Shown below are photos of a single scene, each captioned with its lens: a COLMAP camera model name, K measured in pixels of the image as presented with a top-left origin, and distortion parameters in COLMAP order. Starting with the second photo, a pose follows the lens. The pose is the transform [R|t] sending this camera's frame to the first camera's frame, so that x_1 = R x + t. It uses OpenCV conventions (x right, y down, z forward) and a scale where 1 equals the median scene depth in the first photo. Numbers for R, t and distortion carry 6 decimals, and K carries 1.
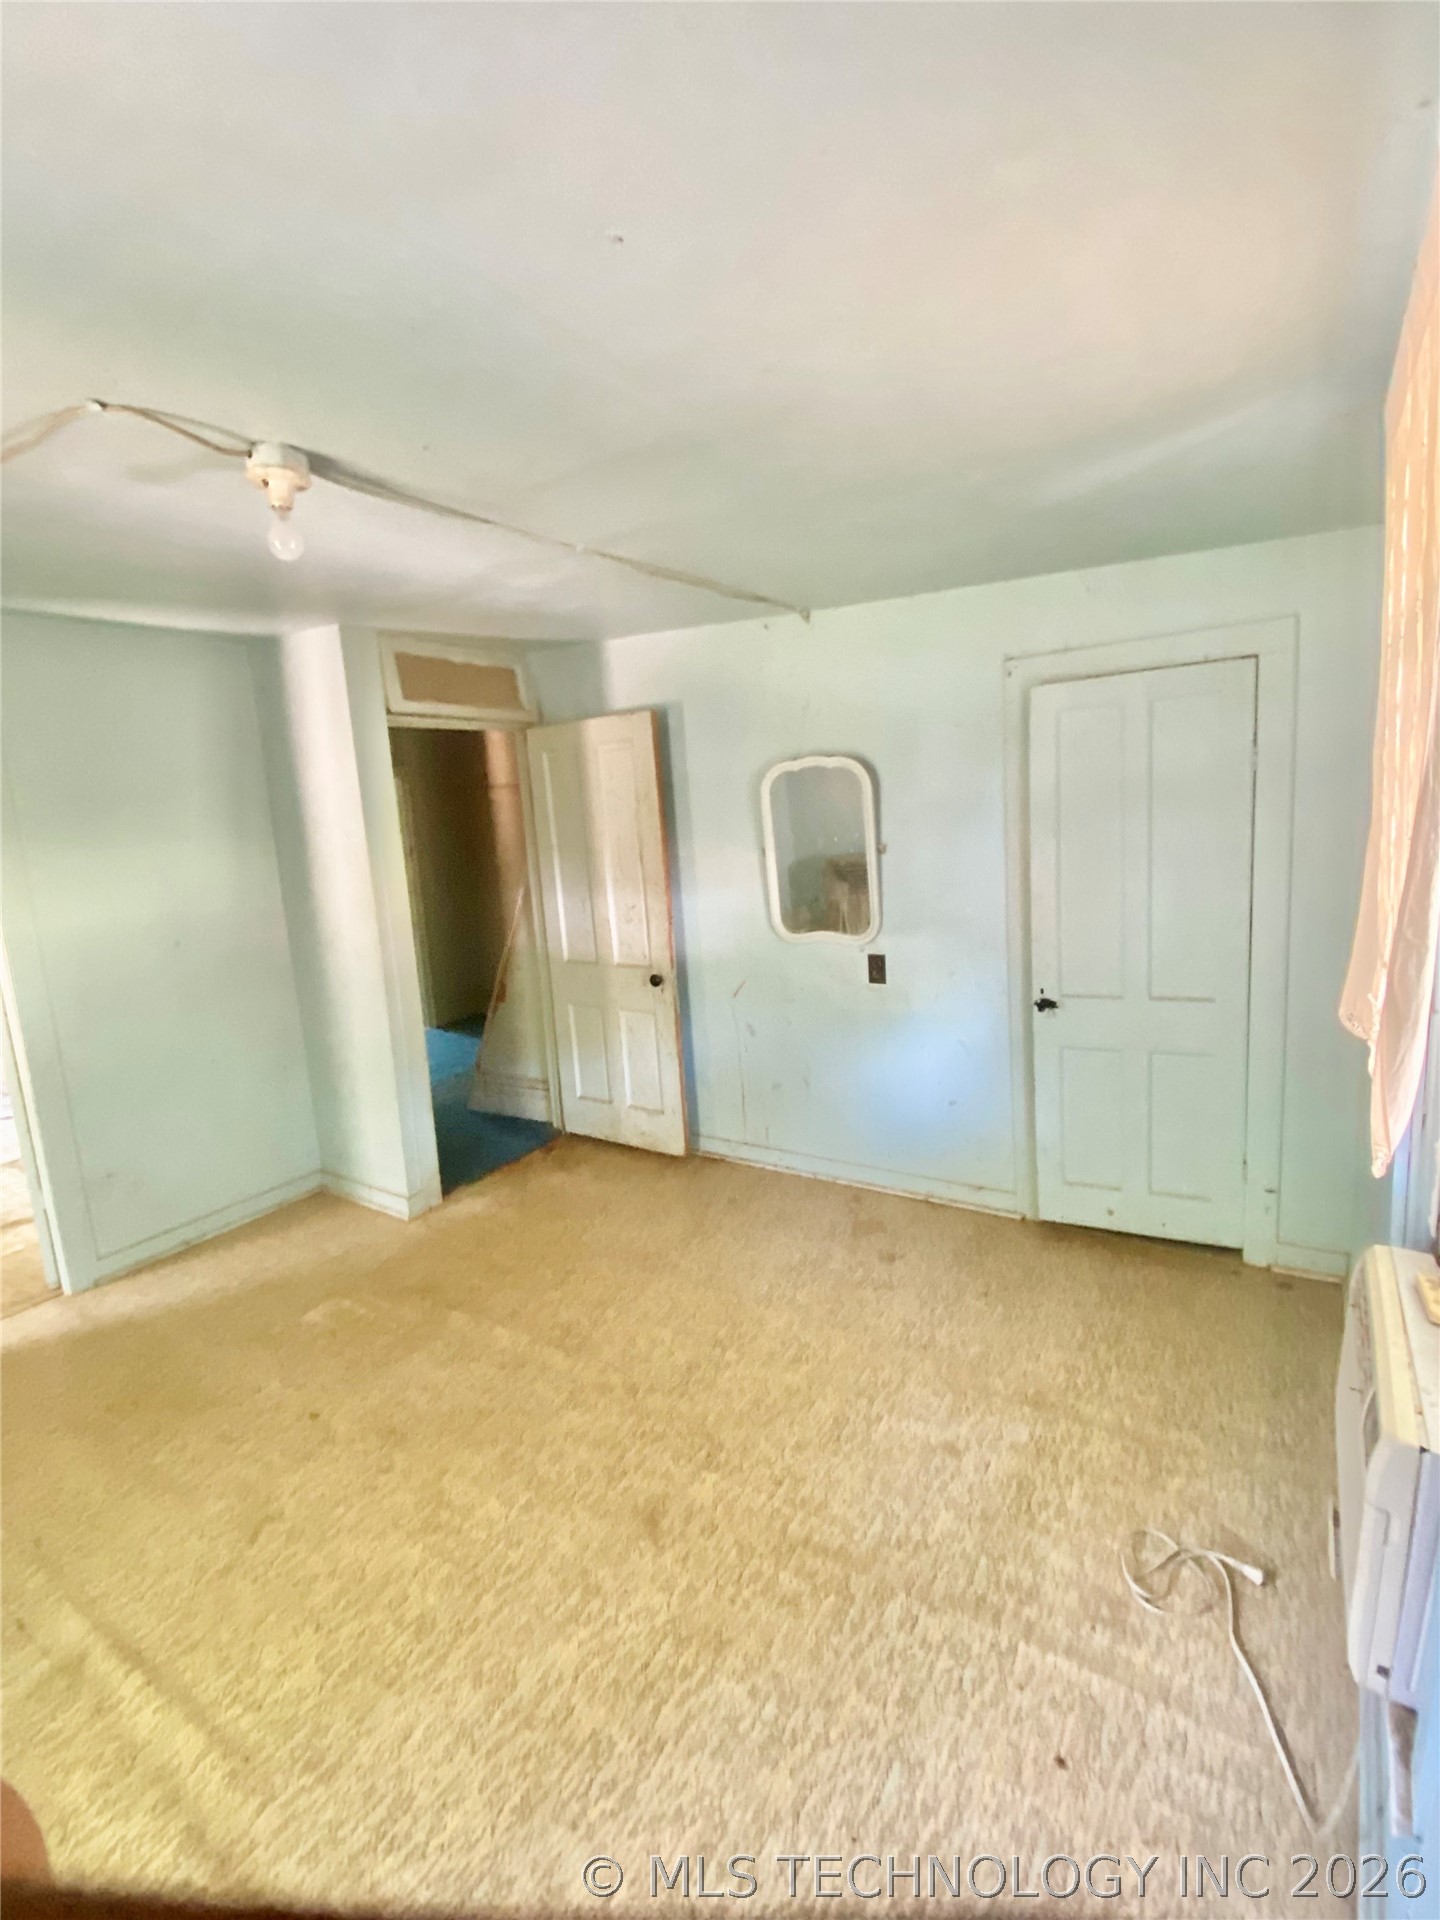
lens RADIAL K [[856.6, 0, 723.8], [0, 856.6, 968.3], [0, 0, 1]] dist [-0.022883, -0.001514]
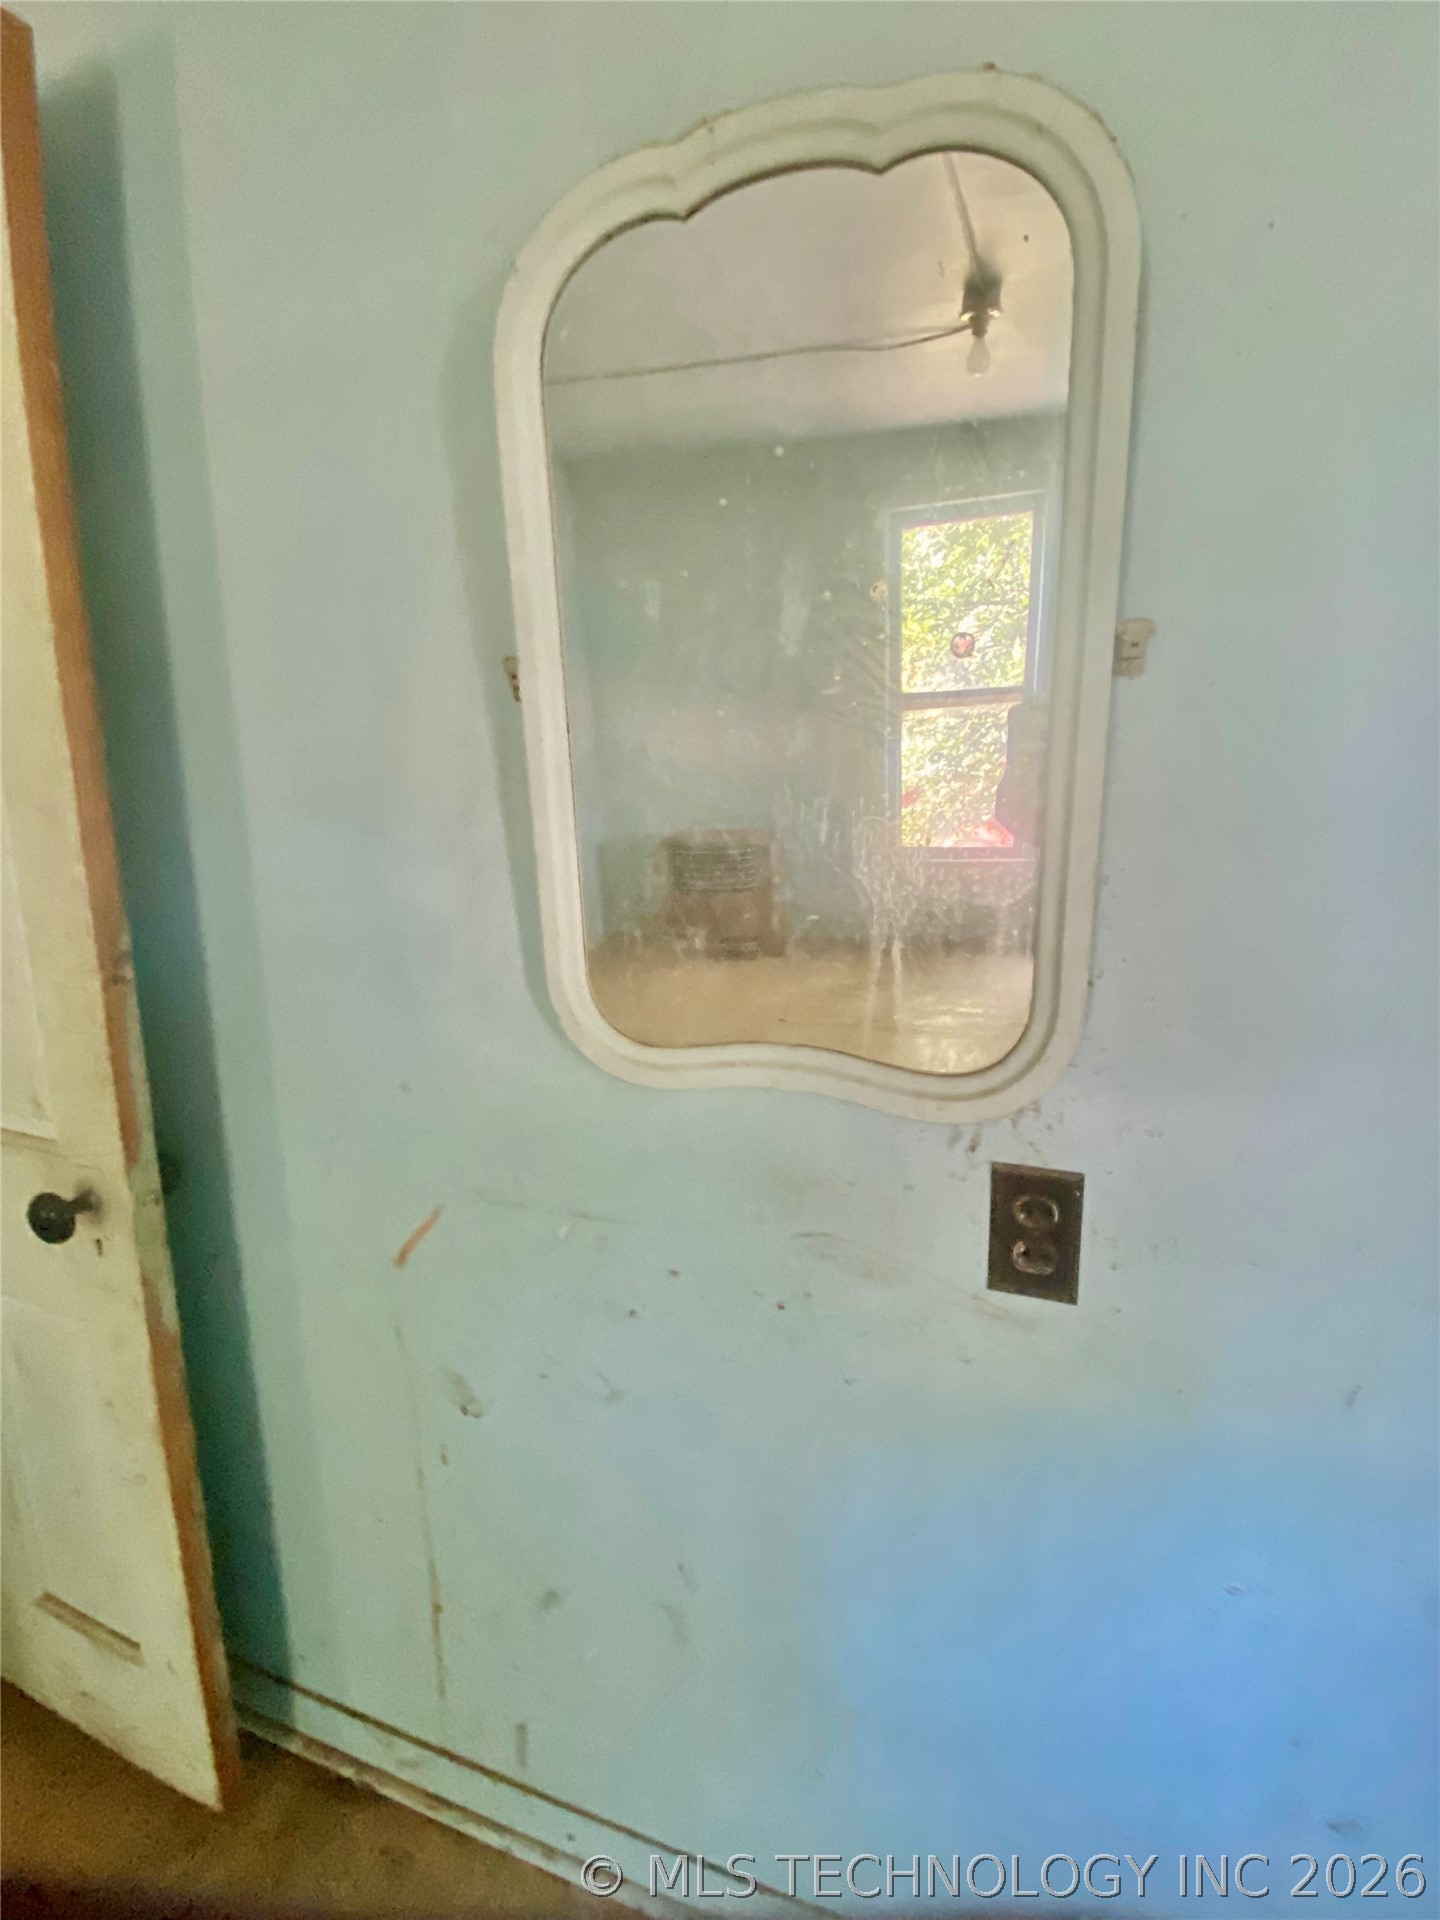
lens RADIAL K [[856.6, 0, 718.1], [0, 856.6, 965.0], [0, 0, 1]] dist [-0.022883, -0.001514]
pose [[0.967787, 0.004738, 0.251726, 0.046411], [-0.006489, 0.999960, 0.006127, -0.068159], [-0.251687, -0.007563, 0.967779, 0.812306]]
